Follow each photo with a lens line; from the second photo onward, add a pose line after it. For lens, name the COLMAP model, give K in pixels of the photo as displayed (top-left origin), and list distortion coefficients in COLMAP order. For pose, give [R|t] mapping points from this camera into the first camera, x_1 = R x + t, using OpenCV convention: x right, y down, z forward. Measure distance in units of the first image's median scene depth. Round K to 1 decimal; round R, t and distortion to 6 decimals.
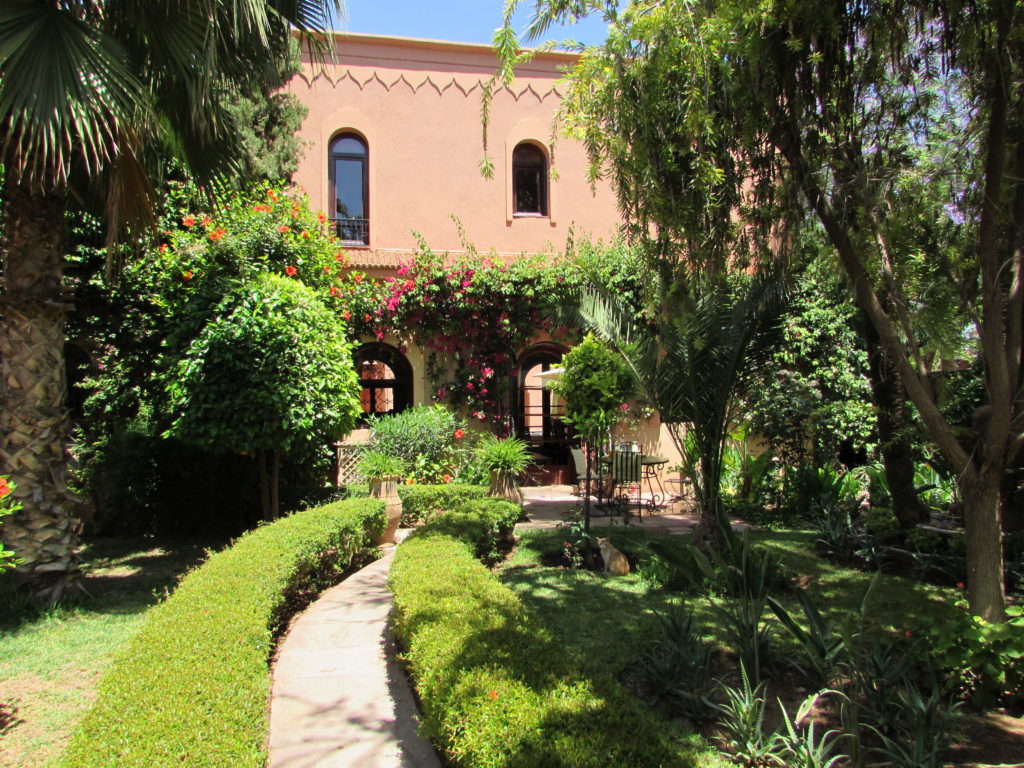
lens RADIAL K [[714.9, 0, 514.3], [0, 714.9, 381.4], [0, 0, 1]] dist [-0.041503, 0.013293]
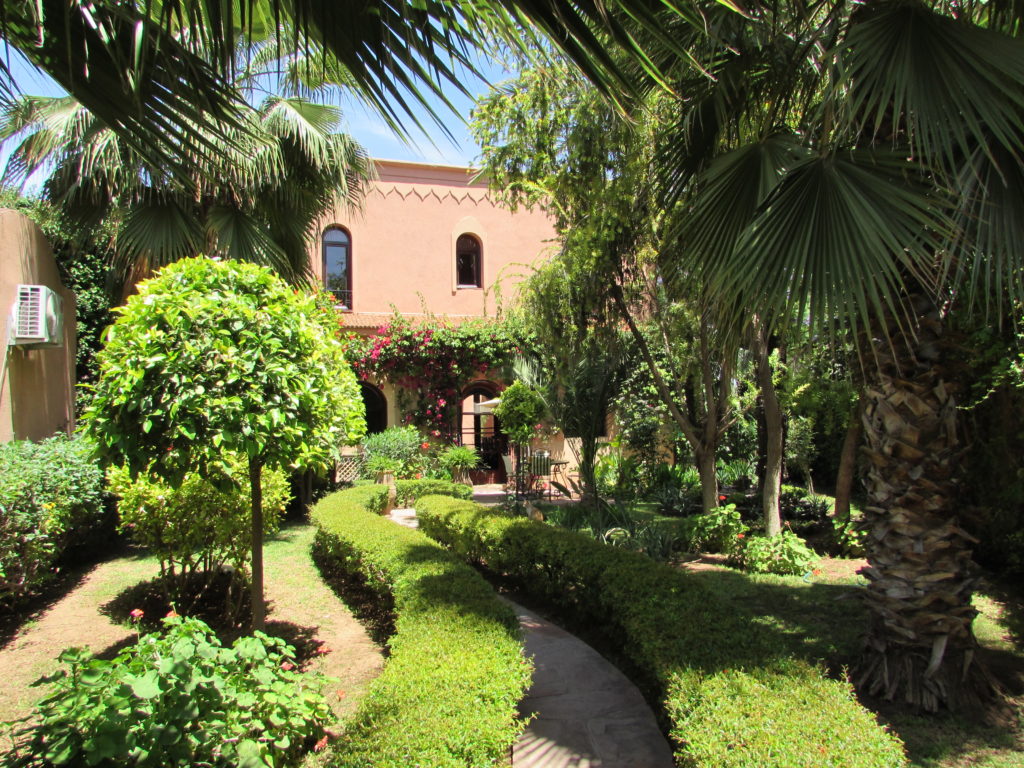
lens RADIAL K [[714.9, 0, 514.3], [0, 714.9, 381.4], [0, 0, 1]] dist [-0.041503, 0.013293]
pose [[0.992700, -0.004534, 0.120525, -0.074768], [0.009129, 0.999251, -0.037603, 0.000021], [-0.120265, 0.038429, 0.991998, -0.470067]]
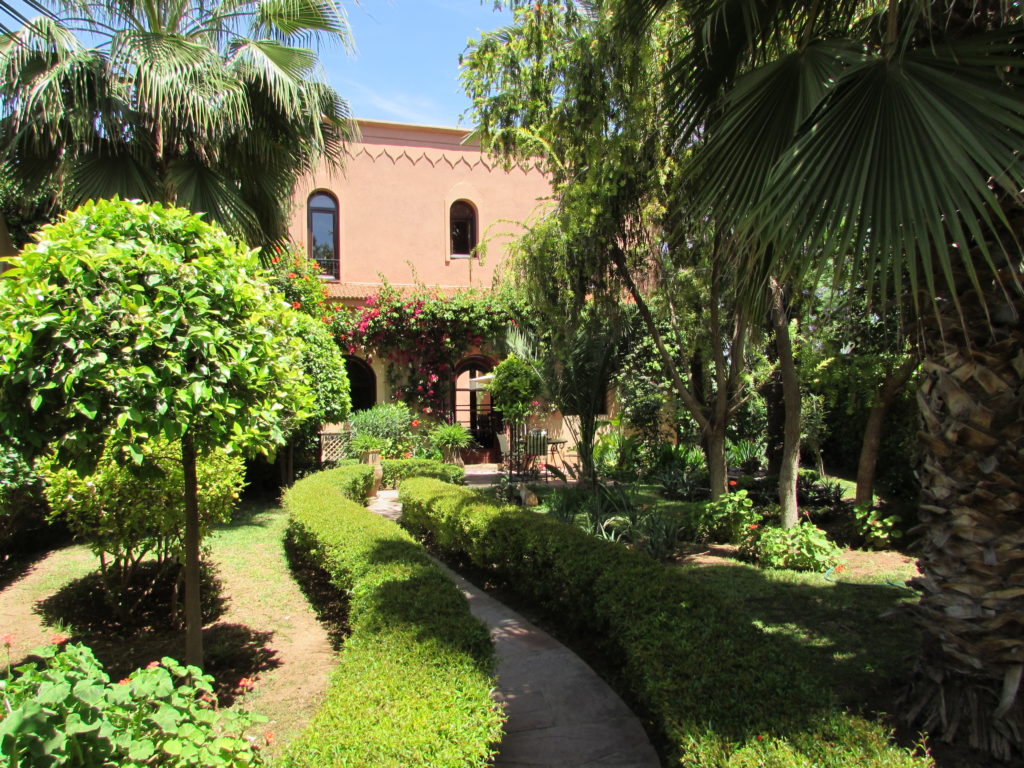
lens RADIAL K [[714.9, 0, 514.3], [0, 714.9, 381.4], [0, 0, 1]] dist [-0.041503, 0.013293]
pose [[0.992992, -0.003869, 0.118114, -0.052464], [0.004508, 0.999977, -0.005145, 0.001518], [-0.118092, 0.005641, 0.992987, -0.389954]]
